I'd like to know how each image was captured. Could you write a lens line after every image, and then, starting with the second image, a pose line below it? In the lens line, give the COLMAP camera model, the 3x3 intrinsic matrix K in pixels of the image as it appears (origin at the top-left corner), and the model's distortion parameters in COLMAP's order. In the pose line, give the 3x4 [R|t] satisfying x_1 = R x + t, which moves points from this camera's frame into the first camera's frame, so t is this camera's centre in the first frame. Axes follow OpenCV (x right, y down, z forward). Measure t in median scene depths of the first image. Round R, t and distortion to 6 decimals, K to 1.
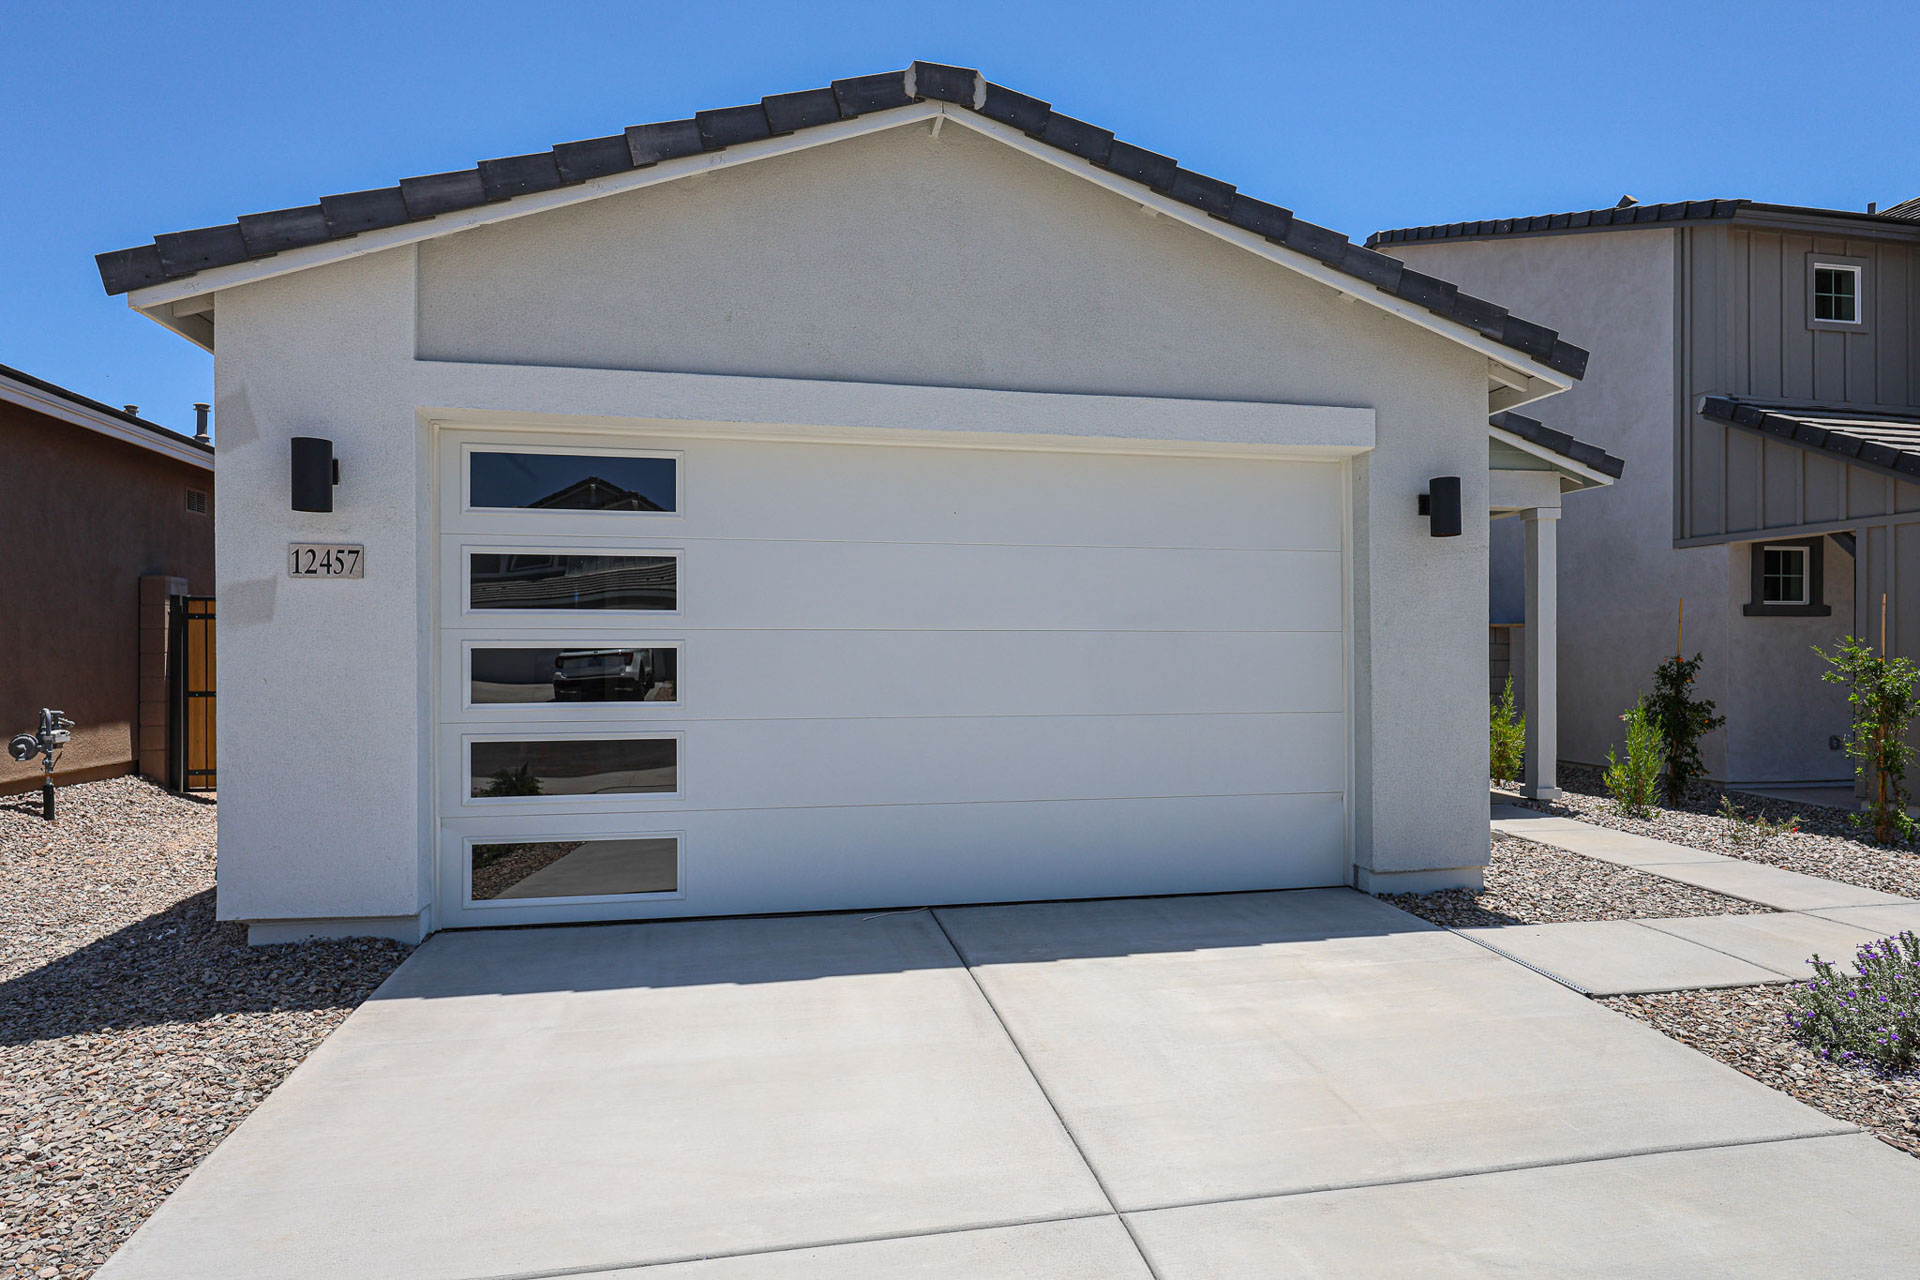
lens RADIAL K [[993.9, 0, 957.7], [0, 993.9, 644.4], [0, 0, 1]] dist [-0.002596, 0.000029]
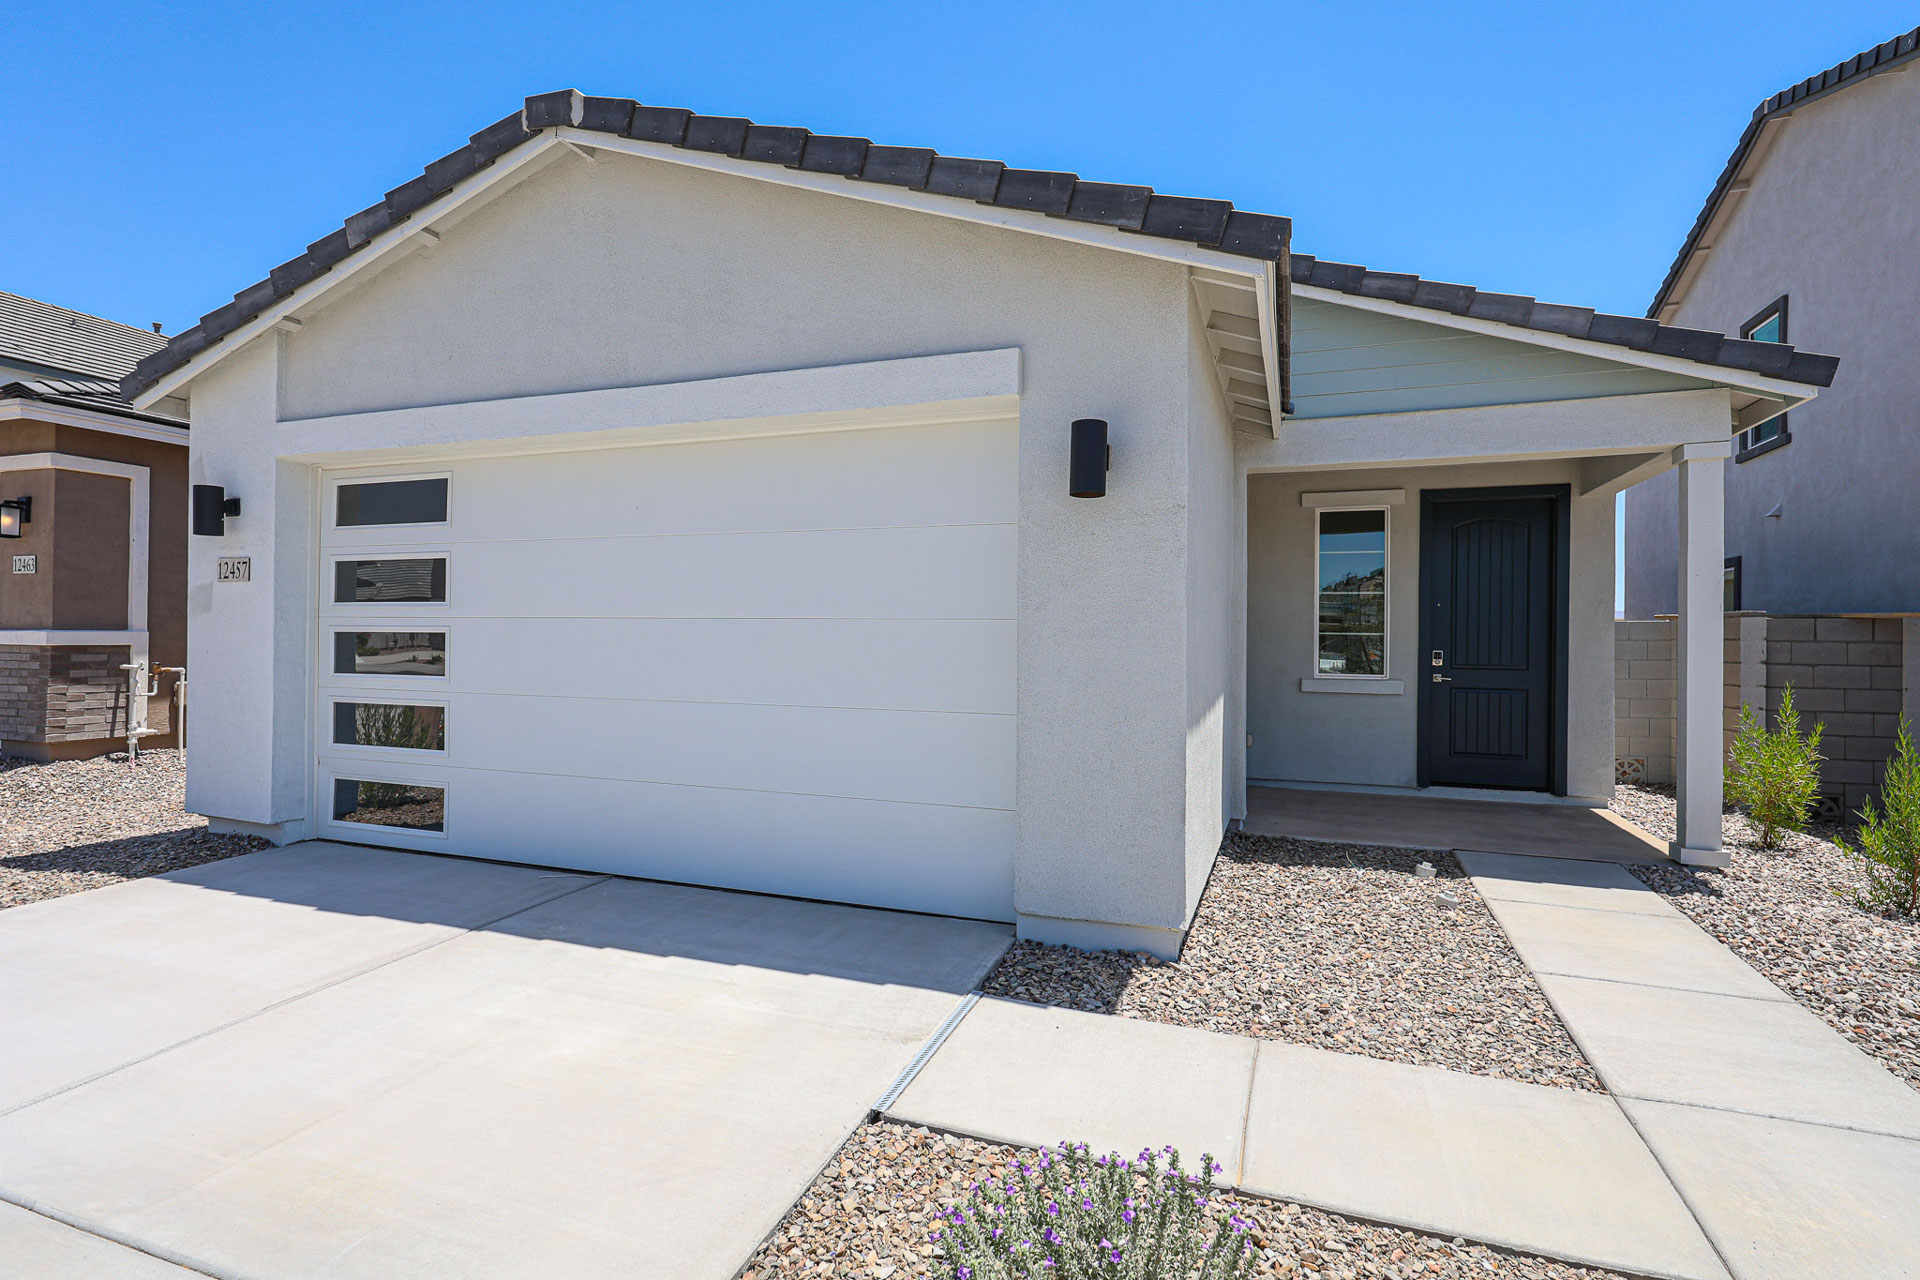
lens RADIAL K [[882.9, 0, 965.5], [0, 882.9, 633.6], [0, 0, 1]] dist [0.000818, 0.000404]
pose [[0.865493, 0.006060, -0.500885, 0.843698], [-0.008980, 0.999954, -0.003418, 0.002739], [0.500841, 0.007456, 0.865507, 0.391484]]
